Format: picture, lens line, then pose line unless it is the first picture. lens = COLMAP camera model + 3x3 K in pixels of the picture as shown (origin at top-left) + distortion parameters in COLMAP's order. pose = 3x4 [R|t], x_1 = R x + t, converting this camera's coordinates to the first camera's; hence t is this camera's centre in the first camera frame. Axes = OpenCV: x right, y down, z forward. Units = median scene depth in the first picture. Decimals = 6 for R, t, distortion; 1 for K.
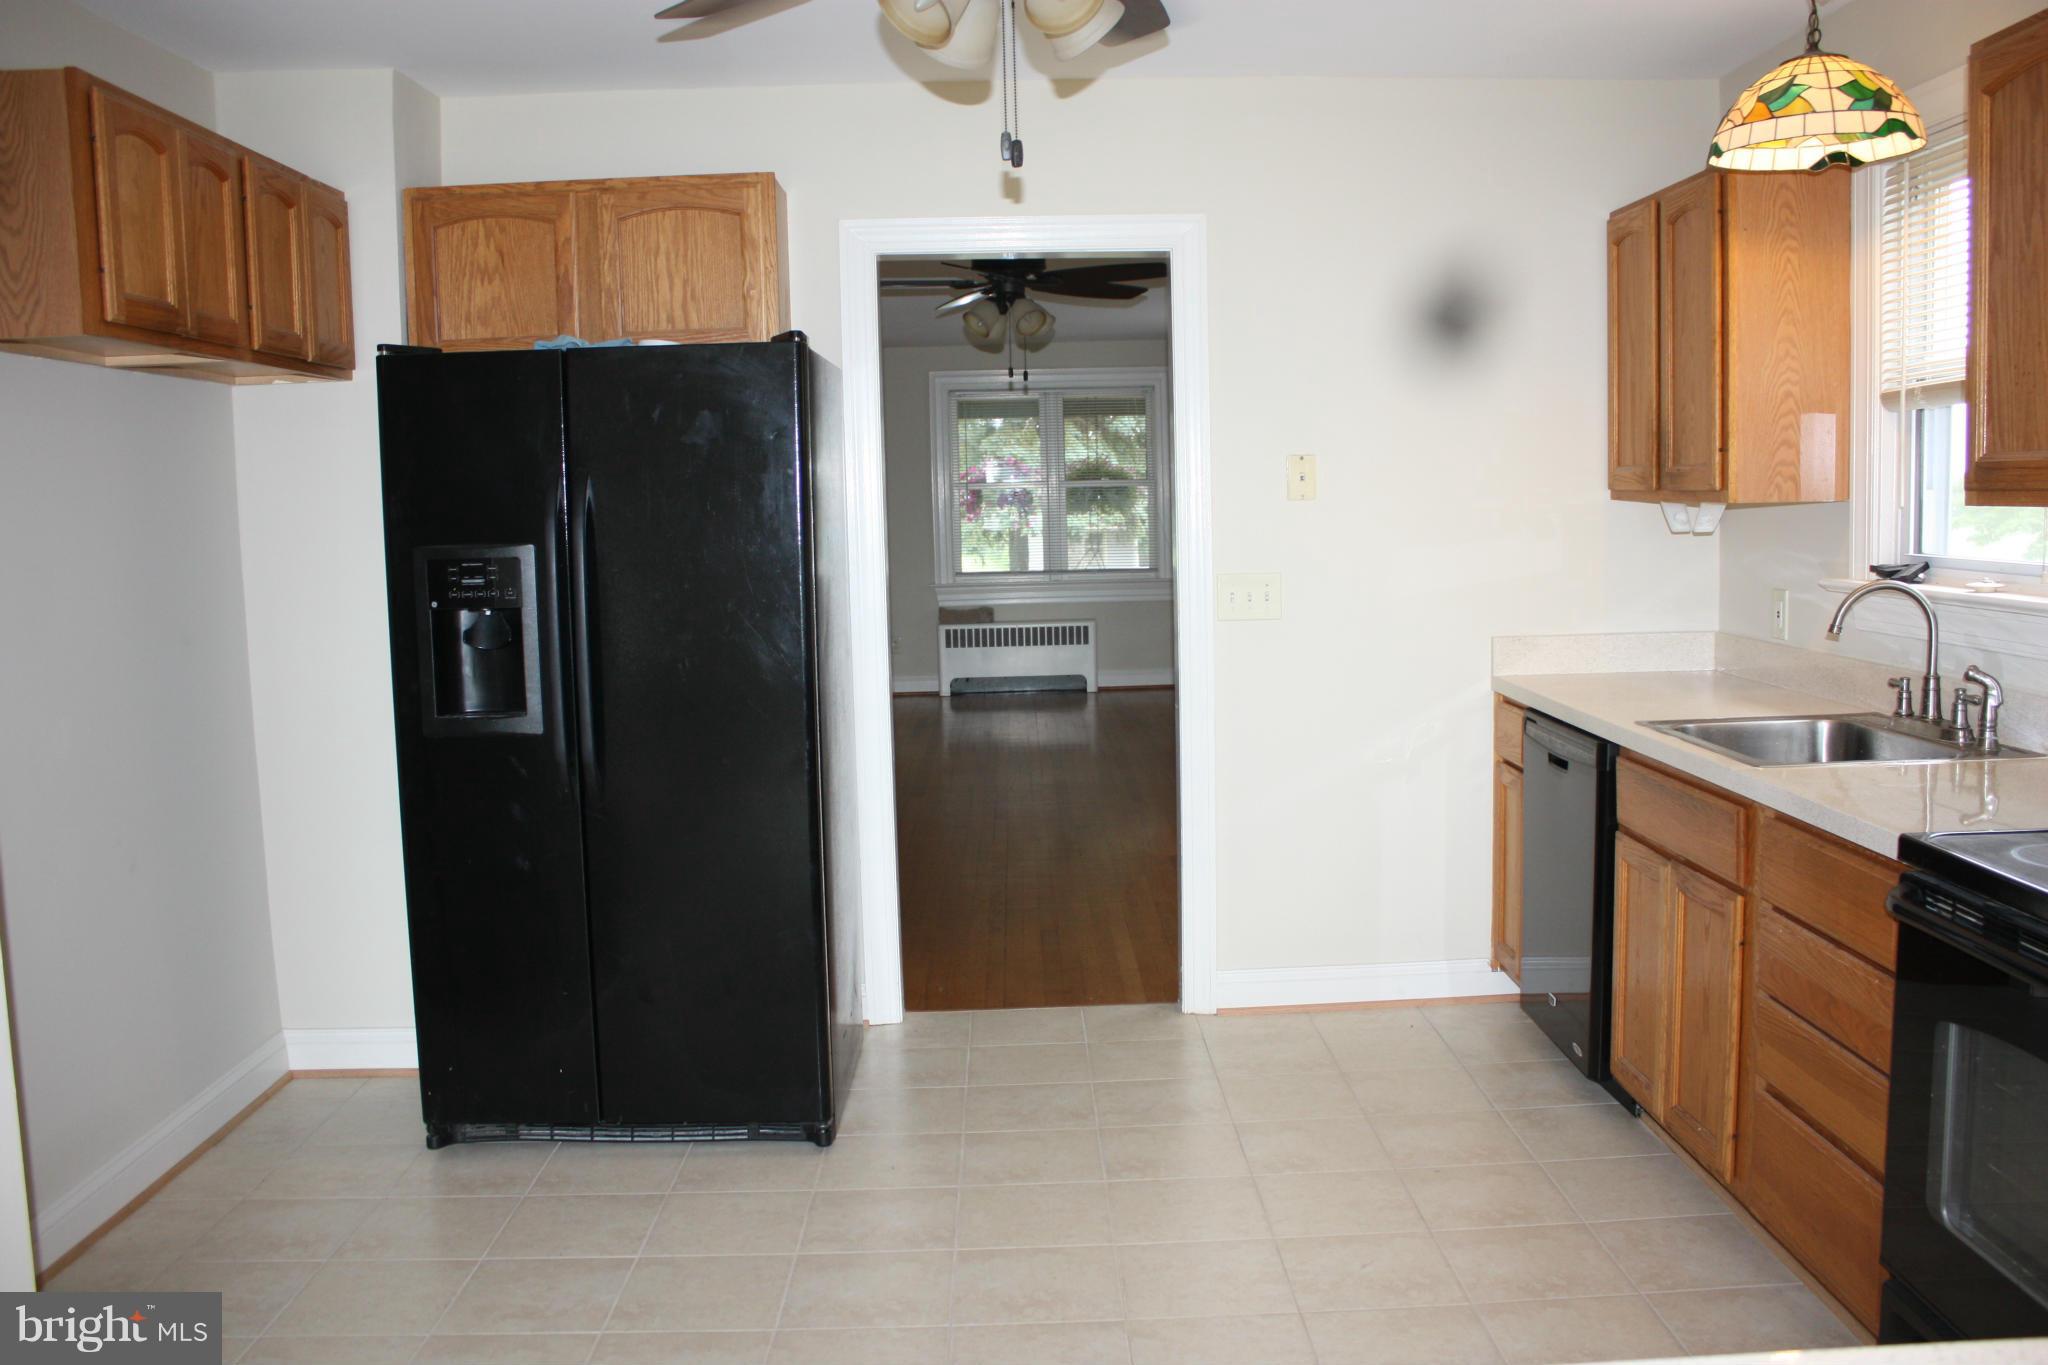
lens RADIAL K [[1714.7, 0, 1036.3], [0, 1714.7, 676.4], [0, 0, 1]] dist [-0.165286, 0.151555]
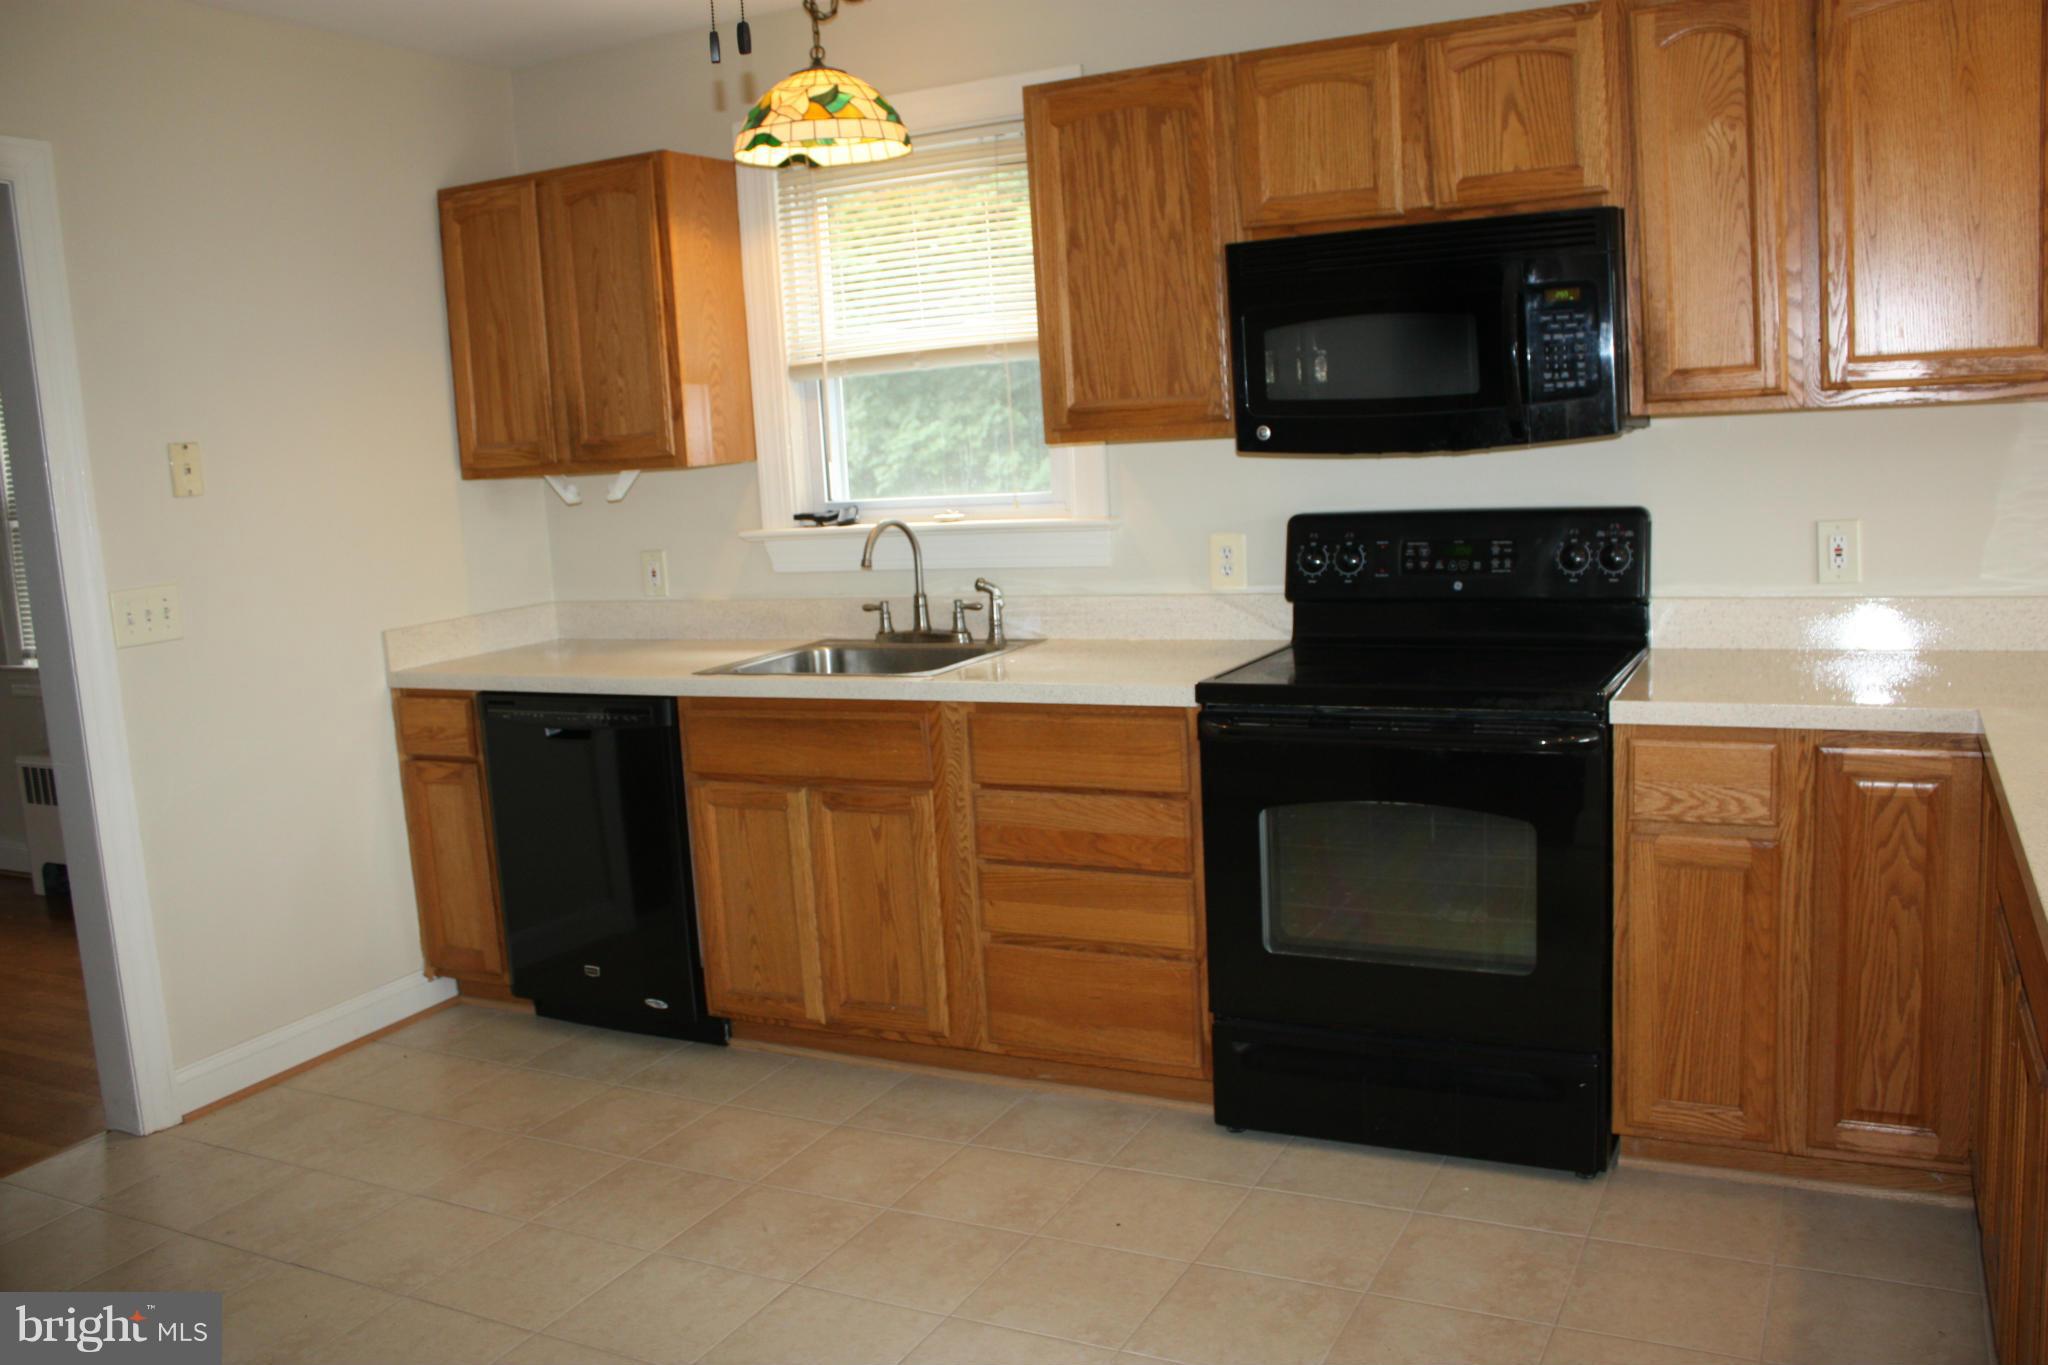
lens RADIAL K [[1714.7, 0, 1036.3], [0, 1714.7, 676.4], [0, 0, 1]] dist [-0.165286, 0.151555]
pose [[0.467352, -0.127809, 0.874784, -0.520662], [0.141046, 0.987600, 0.068938, -0.015736], [-0.872747, 0.091166, 0.479584, 0.328976]]
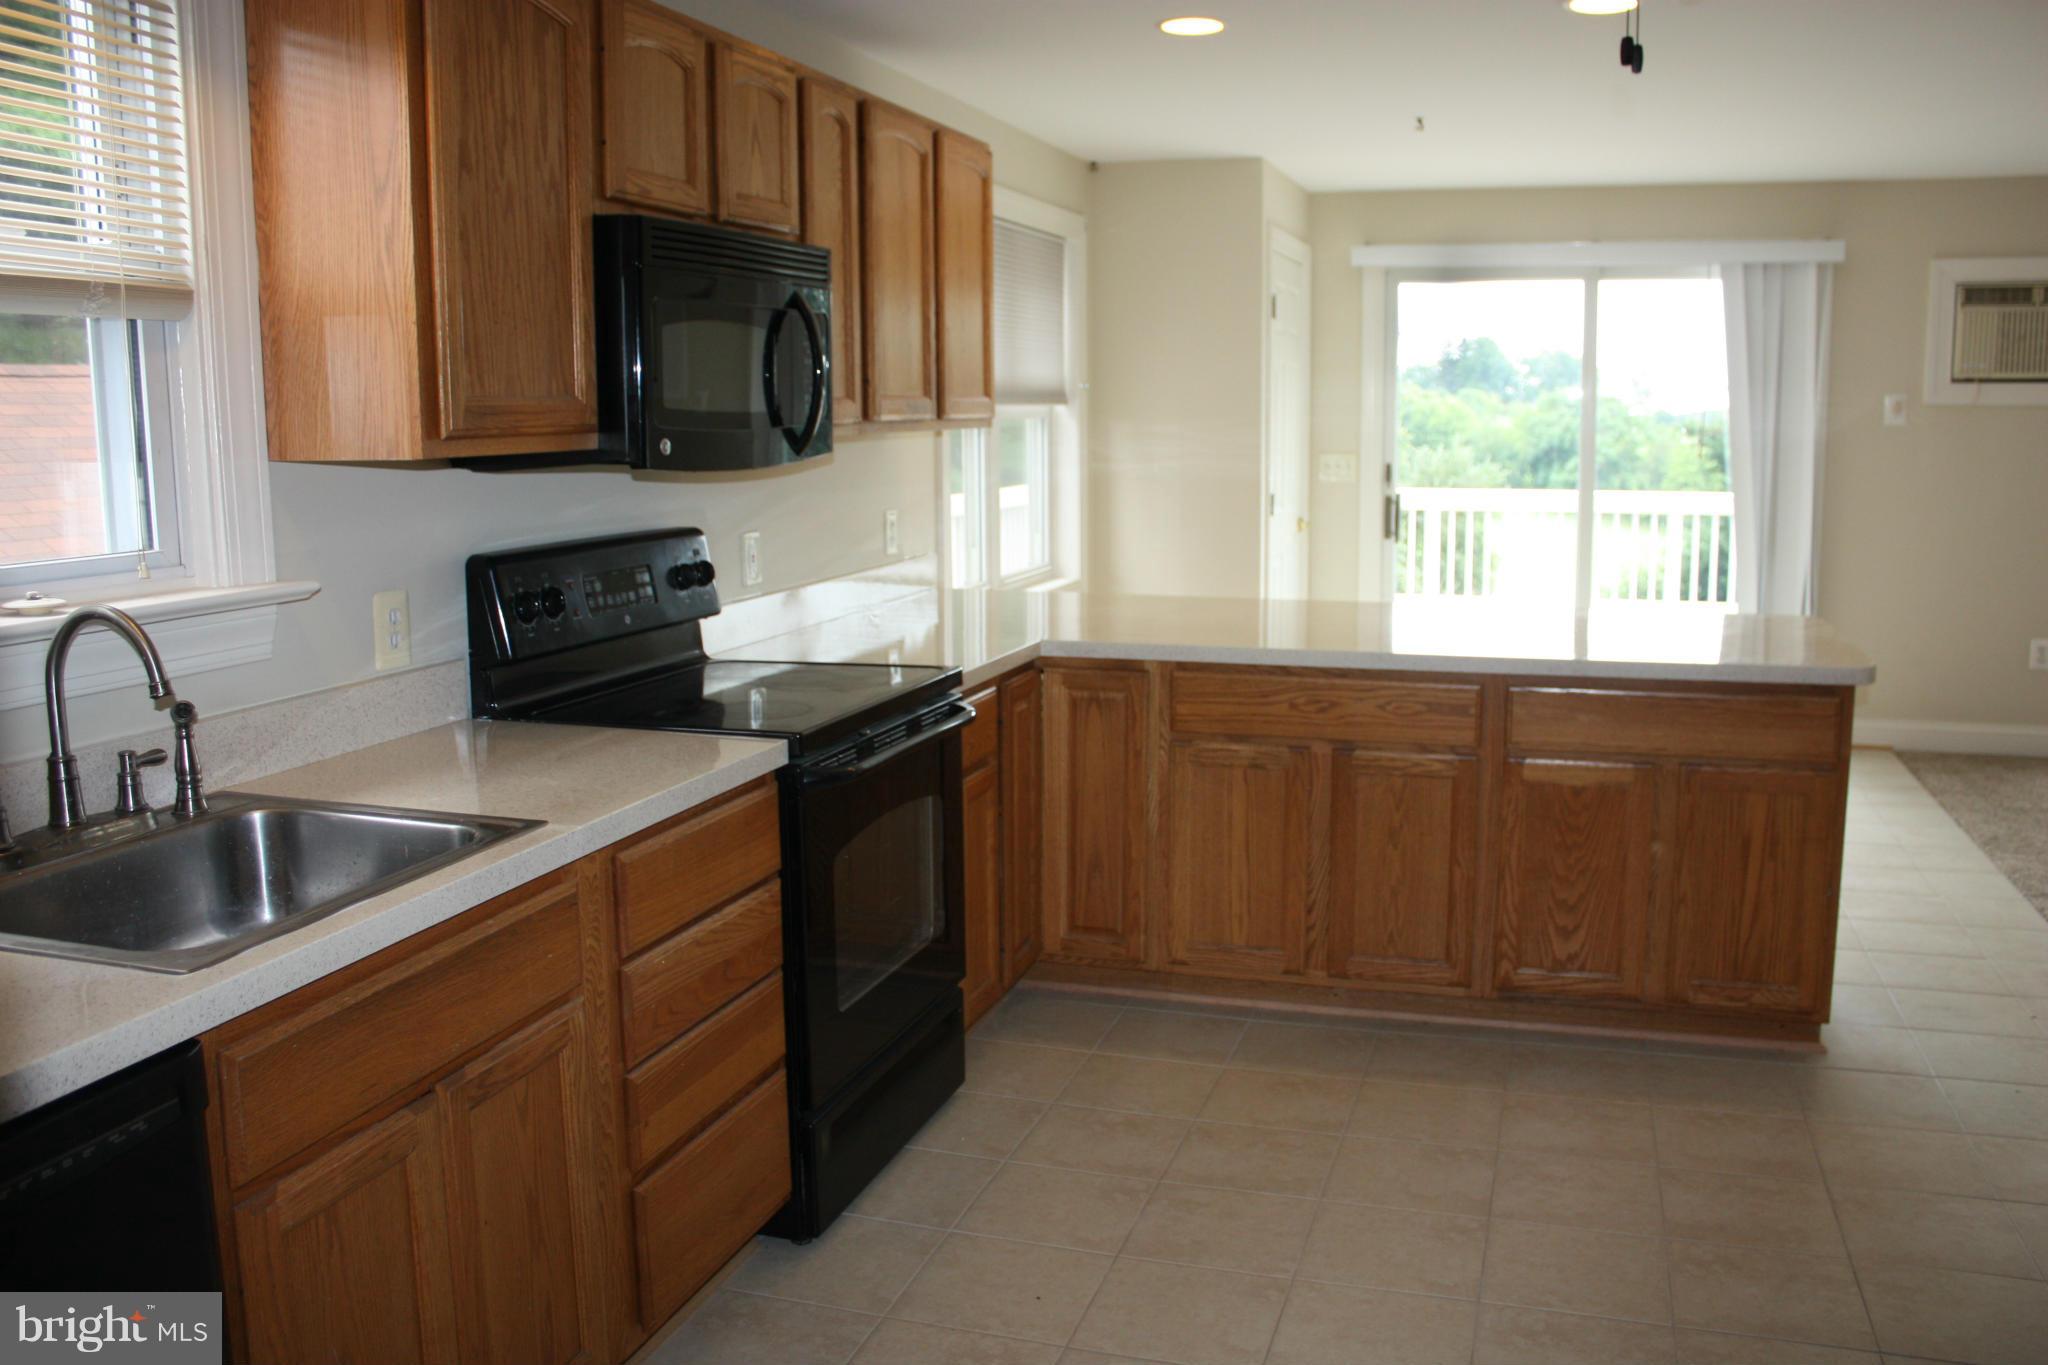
lens RADIAL K [[1714.7, 0, 1036.3], [0, 1714.7, 676.4], [0, 0, 1]] dist [-0.165286, 0.151555]
pose [[-0.949728, -0.020596, 0.312399, 0.004824], [0.060595, 0.966874, 0.247958, -0.158573], [-0.307157, 0.254422, -0.917019, 1.437502]]
